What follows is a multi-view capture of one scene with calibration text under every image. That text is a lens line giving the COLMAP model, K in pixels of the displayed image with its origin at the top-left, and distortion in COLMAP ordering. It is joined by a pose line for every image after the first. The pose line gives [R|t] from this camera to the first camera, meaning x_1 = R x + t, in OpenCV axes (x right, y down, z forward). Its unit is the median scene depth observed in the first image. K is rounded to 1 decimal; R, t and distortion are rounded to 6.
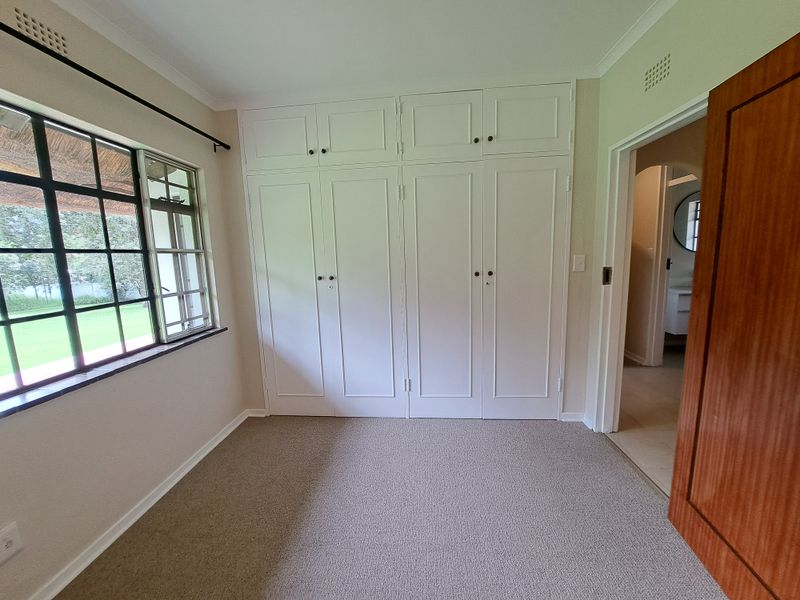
lens RADIAL K [[323.6, 0, 395.5], [0, 323.6, 299.1], [0, 0, 1]] dist [-0.002008, -0.000078]
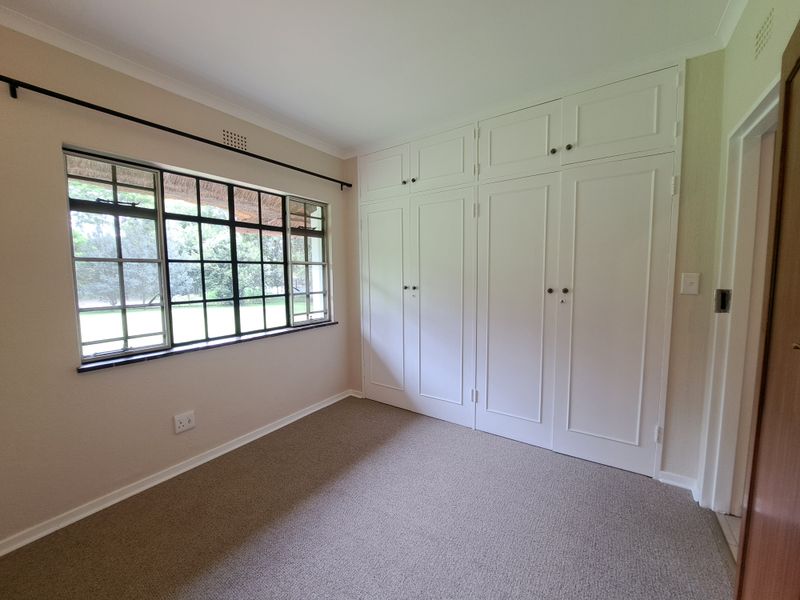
lens RADIAL K [[323.6, 0, 395.5], [0, 323.6, 299.1], [0, 0, 1]] dist [-0.002008, -0.000078]
pose [[0.869036, 0.063732, -0.490627, 0.332685], [-0.085178, 0.996134, -0.021477, 0.004753], [0.487361, 0.060455, 0.871105, -0.033147]]
